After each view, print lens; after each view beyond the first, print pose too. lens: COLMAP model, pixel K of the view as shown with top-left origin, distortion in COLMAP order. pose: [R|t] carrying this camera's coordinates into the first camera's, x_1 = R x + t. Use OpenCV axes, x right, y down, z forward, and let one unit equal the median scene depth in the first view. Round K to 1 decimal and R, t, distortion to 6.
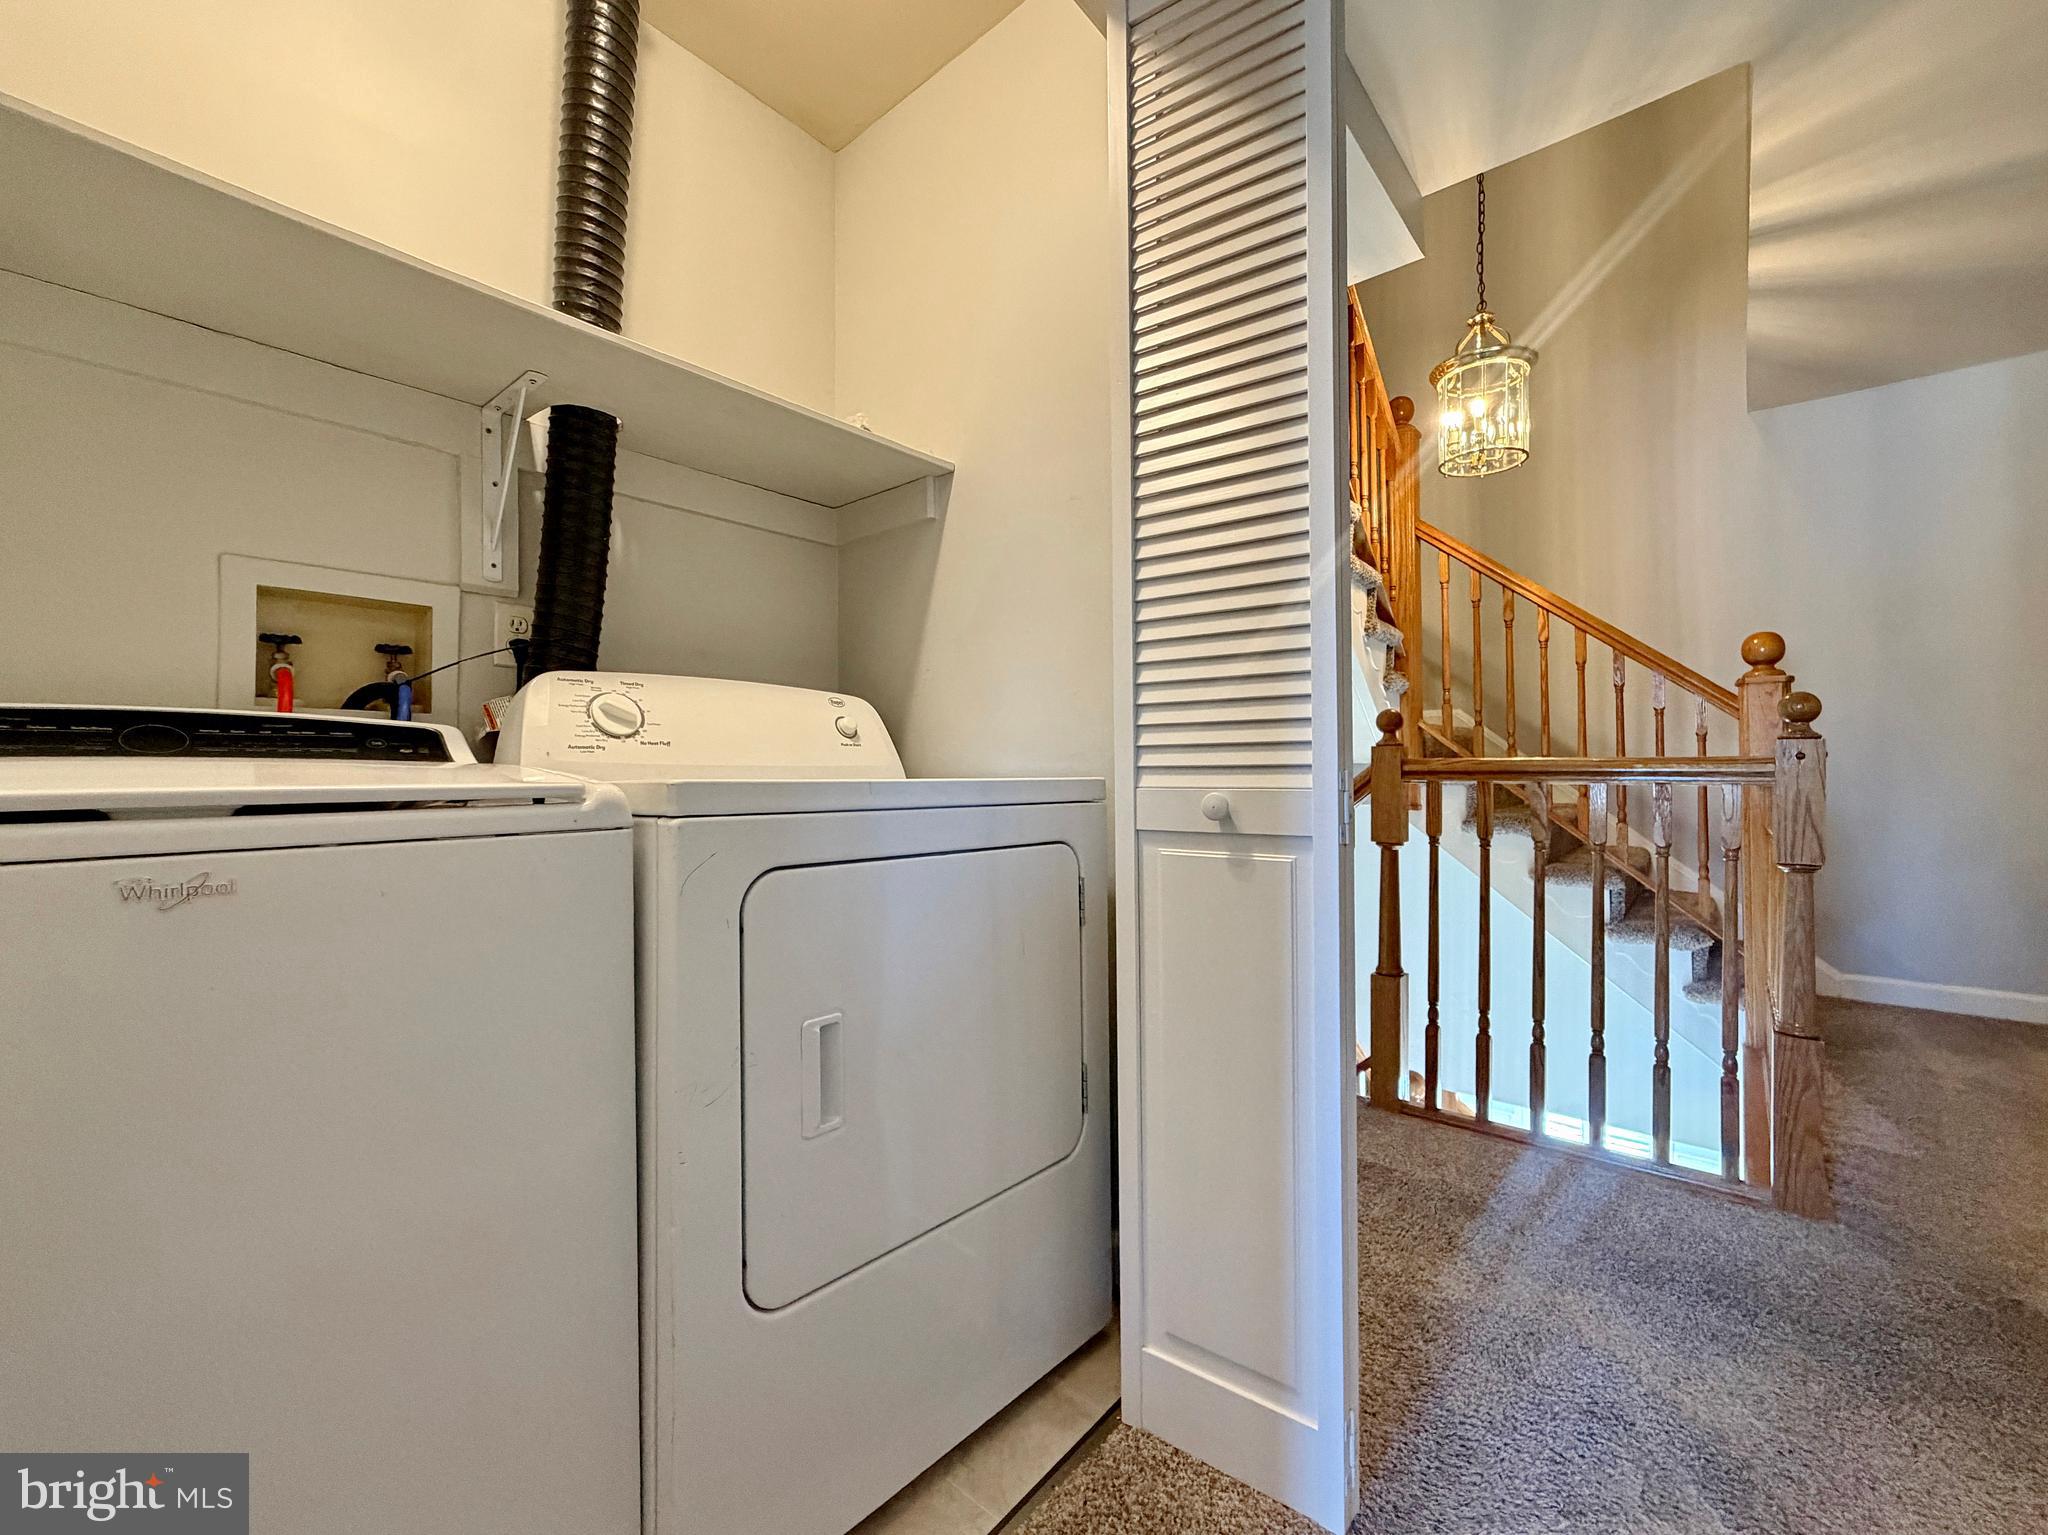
lens RADIAL K [[861.0, 0, 1013.5], [0, 861.0, 764.8], [0, 0, 1]] dist [0.000542, -0.000660]
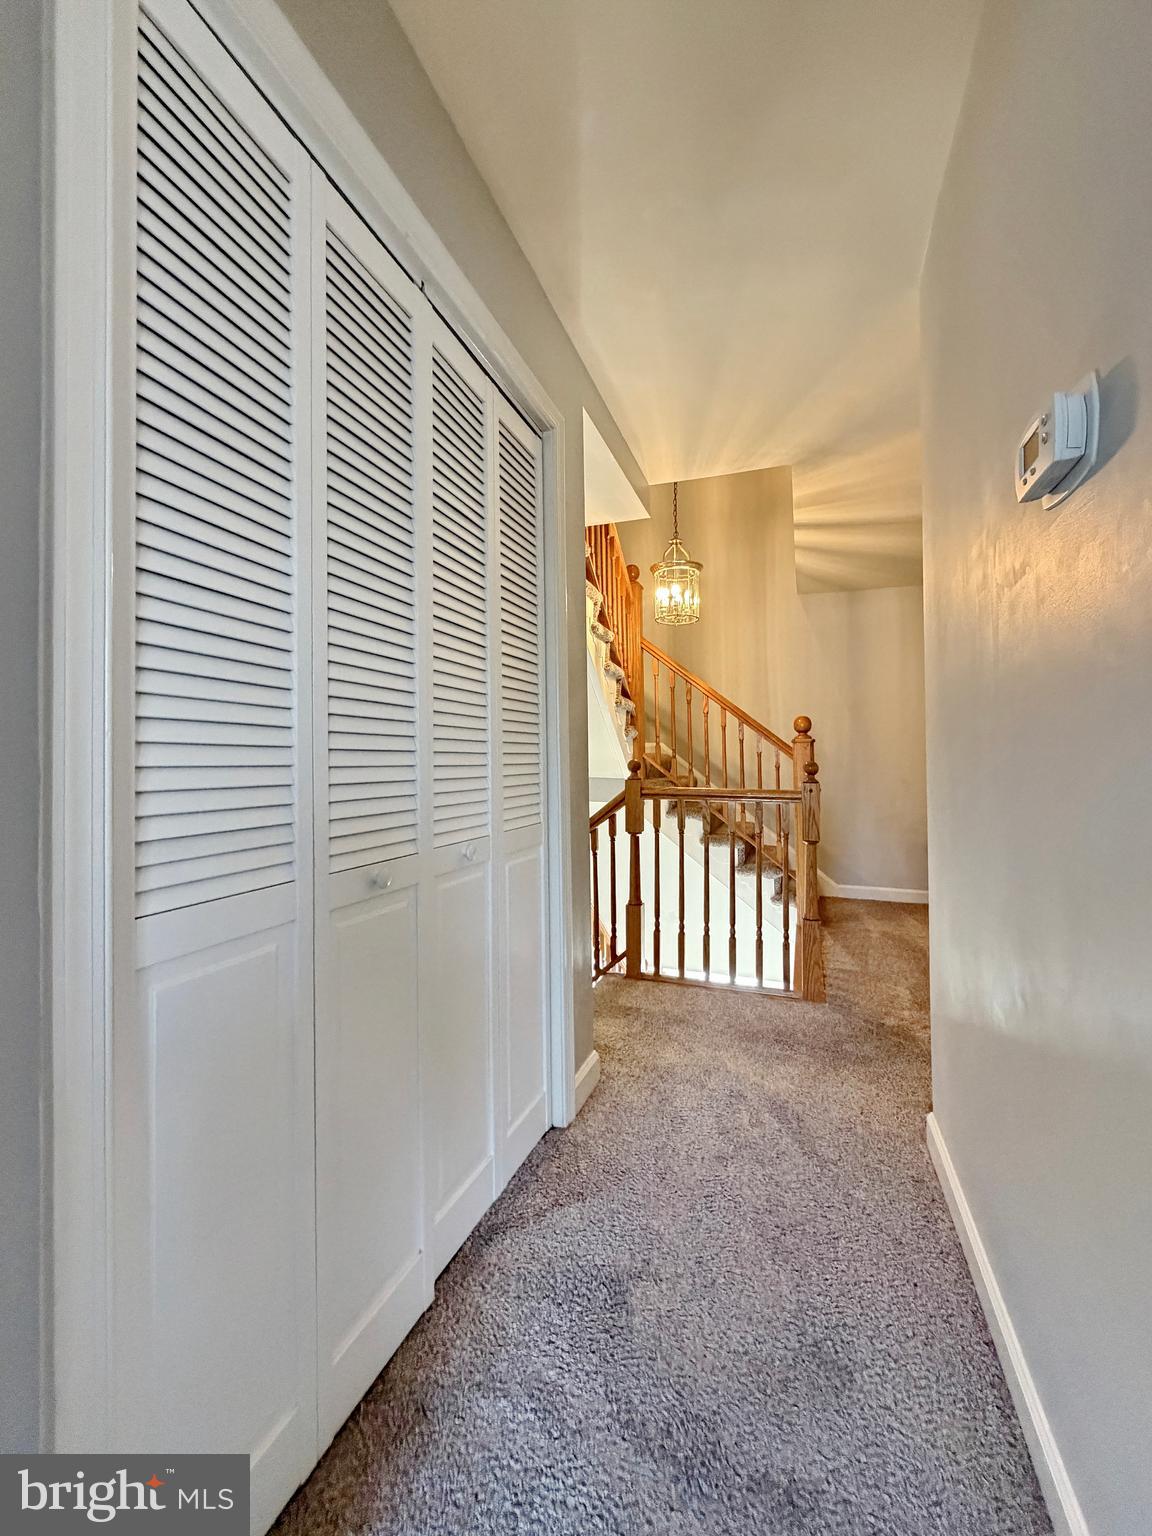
lens RADIAL K [[645.7, 0, 561.0], [0, 645.7, 741.3], [0, 0, 1]] dist [0.000542, -0.000660]
pose [[0.943587, 0.003423, 0.331106, -0.166773], [0.002013, 0.999869, -0.016074, -0.081173], [-0.331117, 0.015834, 0.943457, -0.247498]]
